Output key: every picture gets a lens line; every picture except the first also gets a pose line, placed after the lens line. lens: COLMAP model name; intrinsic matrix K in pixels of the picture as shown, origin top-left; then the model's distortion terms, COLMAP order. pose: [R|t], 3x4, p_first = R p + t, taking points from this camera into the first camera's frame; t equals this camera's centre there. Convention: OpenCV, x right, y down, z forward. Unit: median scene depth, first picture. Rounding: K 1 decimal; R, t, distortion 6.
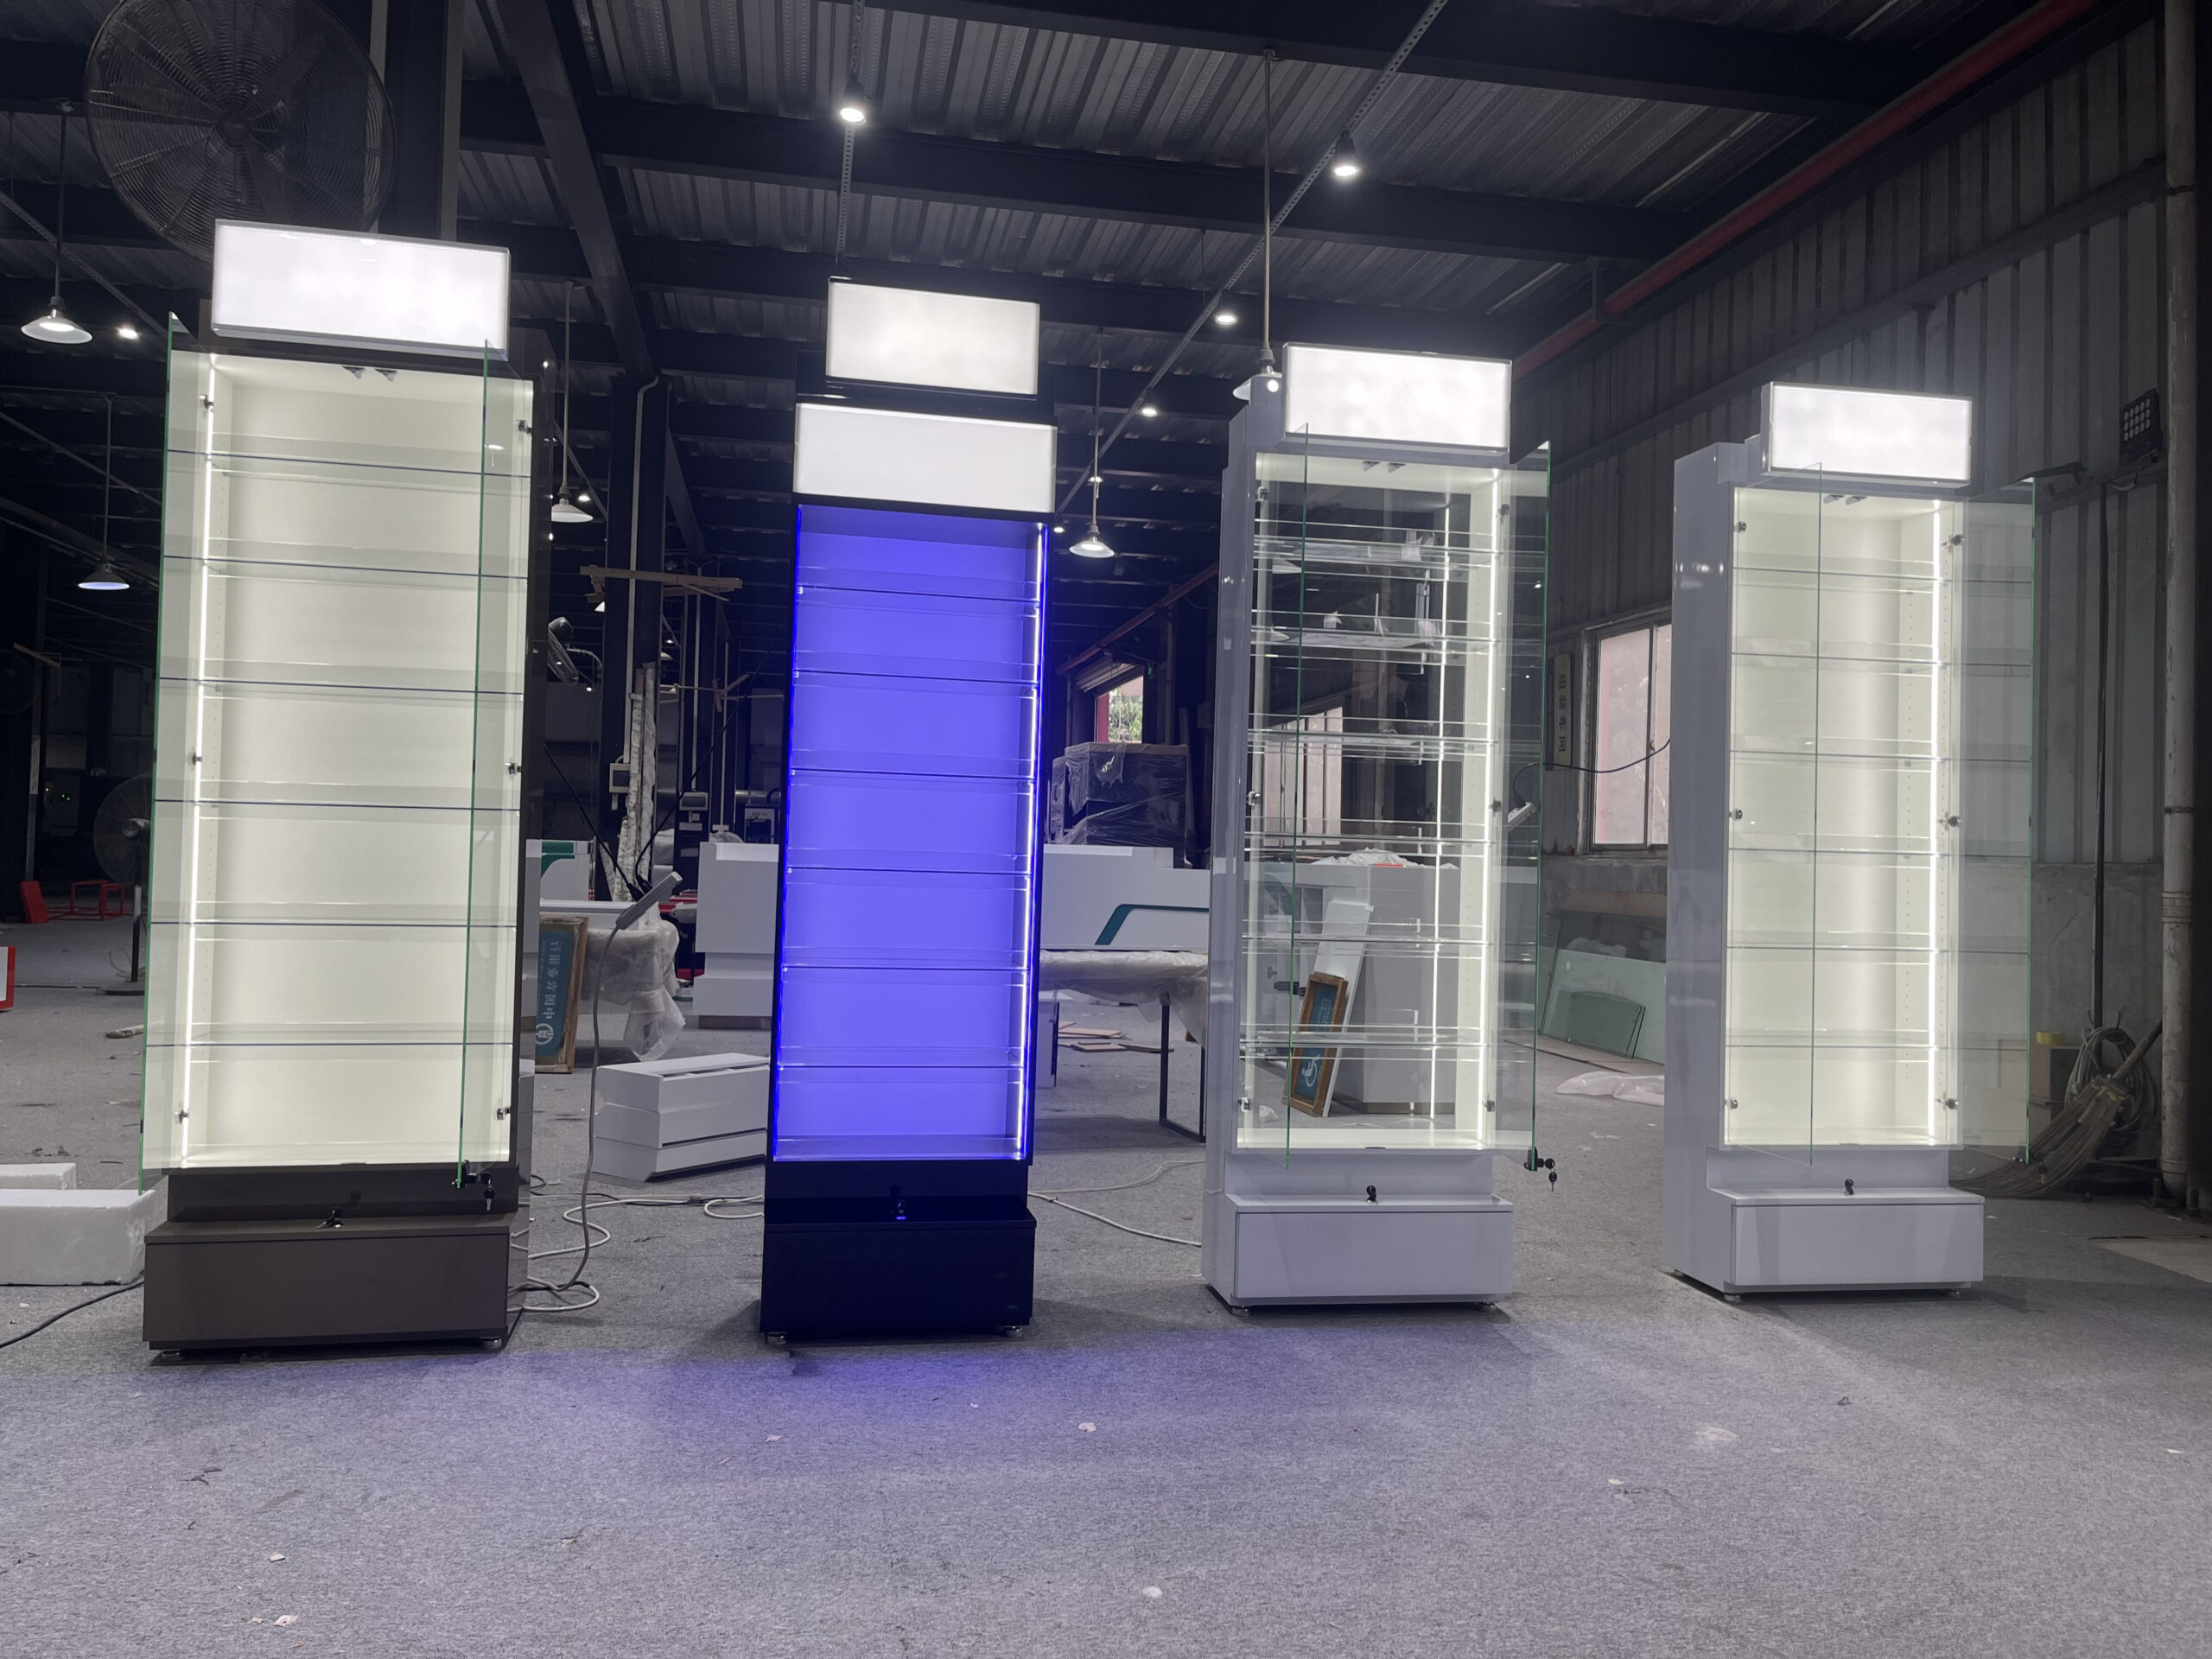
lens RADIAL K [[1692.4, 0, 1121.7], [0, 1692.4, 817.0], [0, 0, 1]] dist [0.083046, -0.125799]
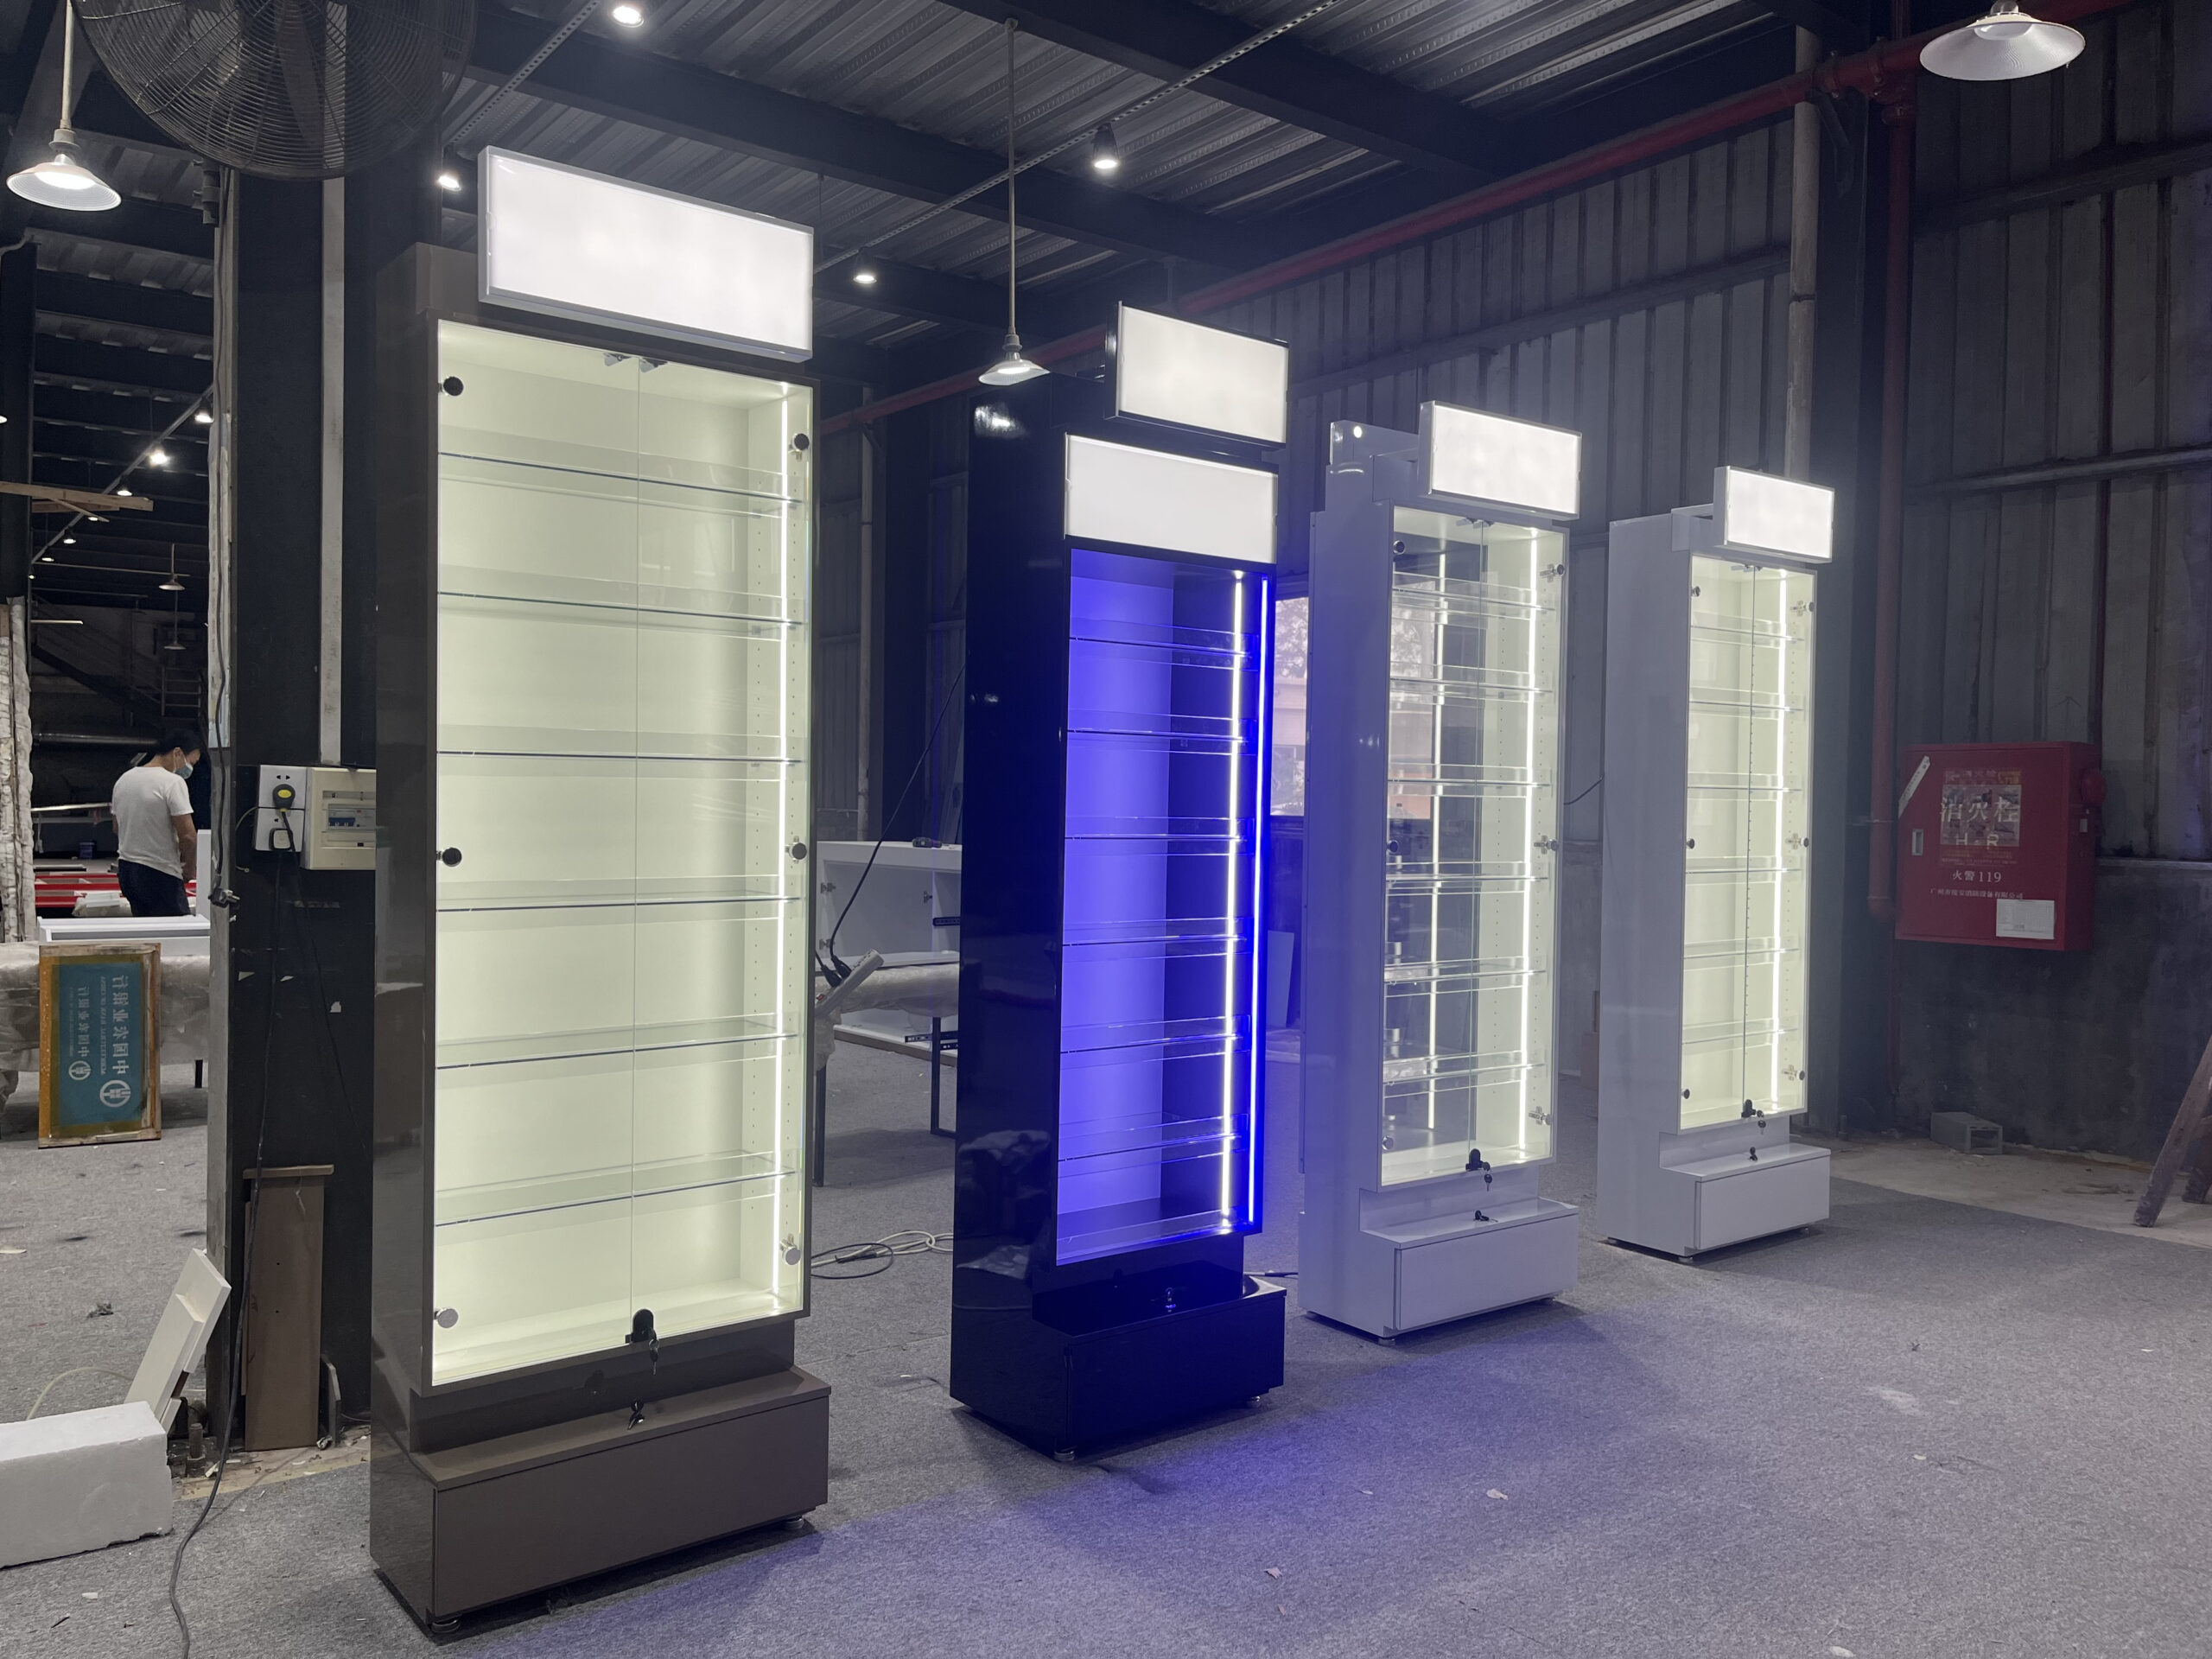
lens RADIAL K [[1690.1, 0, 1096.9], [0, 1690.1, 824.5], [0, 0, 1]] dist [0.071766, -0.099548]
pose [[0.897744, -0.020594, 0.440036, -0.500735], [-0.001106, 0.998798, 0.049001, -0.069489], [-0.440516, -0.044477, 0.896642, 0.152146]]
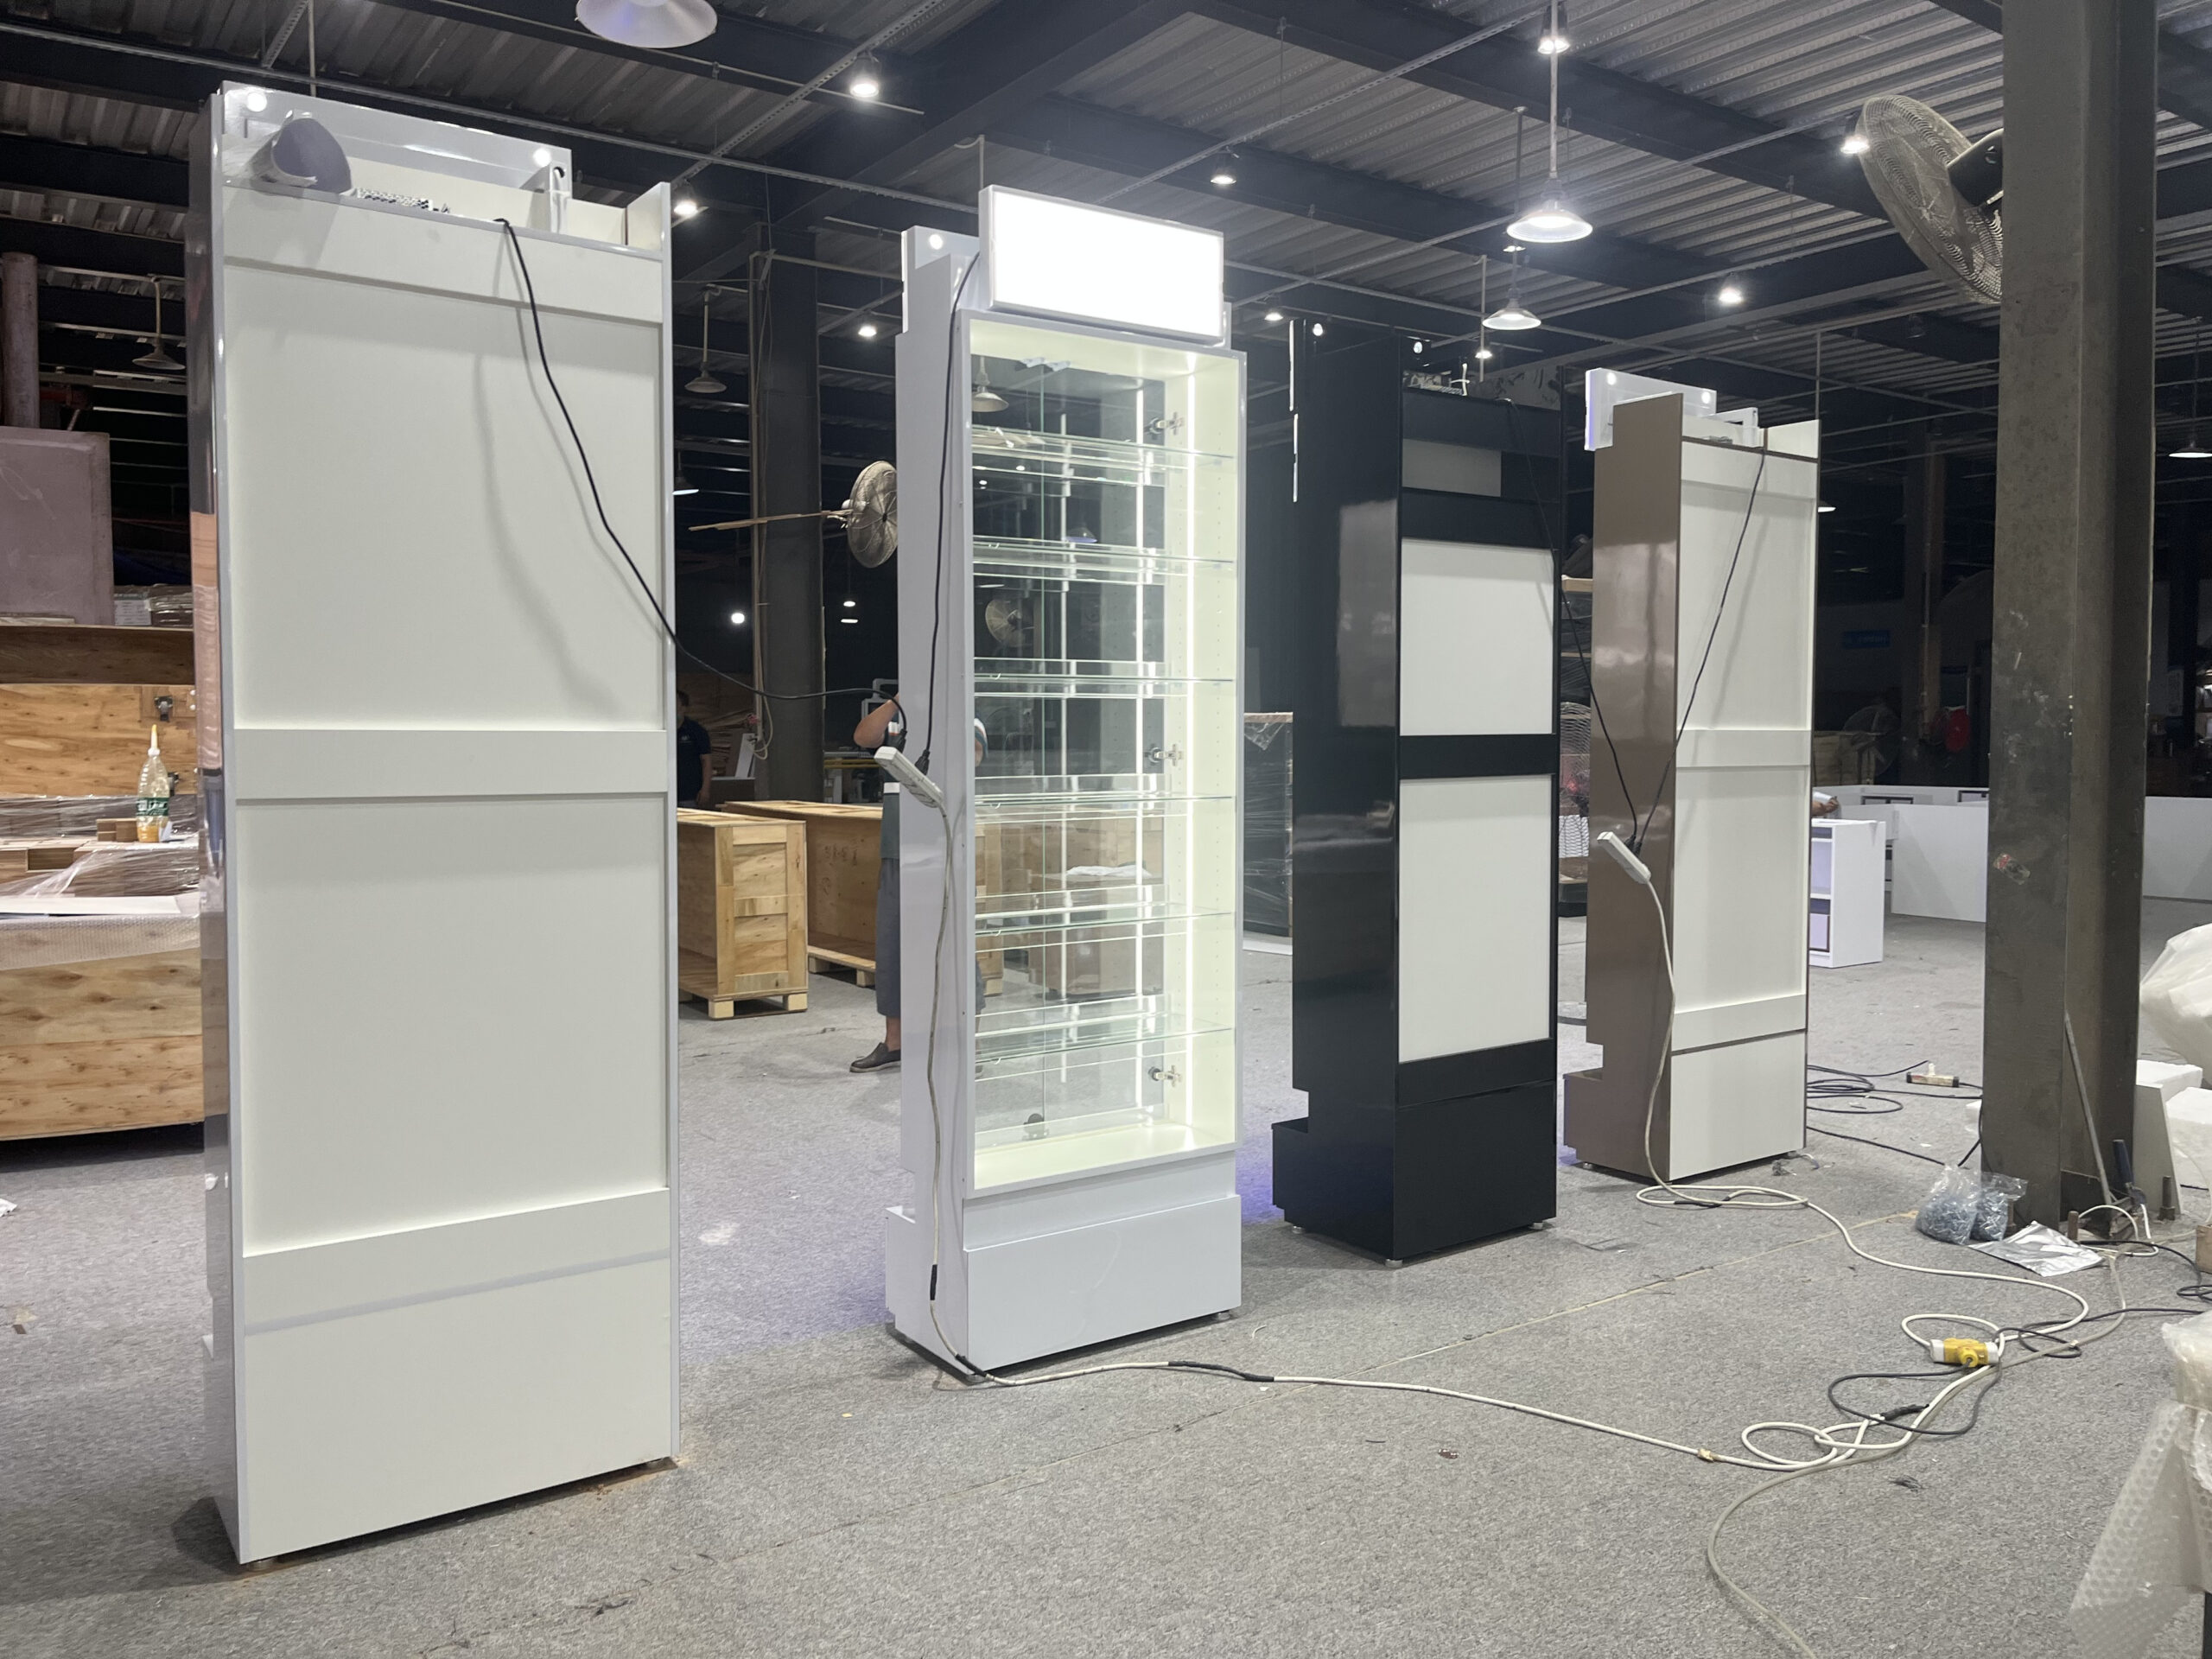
lens RADIAL K [[1690.1, 0, 1096.9], [0, 1690.1, 824.5], [0, 0, 1]] dist [0.071766, -0.099548]
pose [[-0.916470, -0.006849, -0.400045, 0.458785], [-0.019136, 0.999460, 0.026728, 0.001965], [0.399646, 0.032151, -0.916106, 1.745694]]
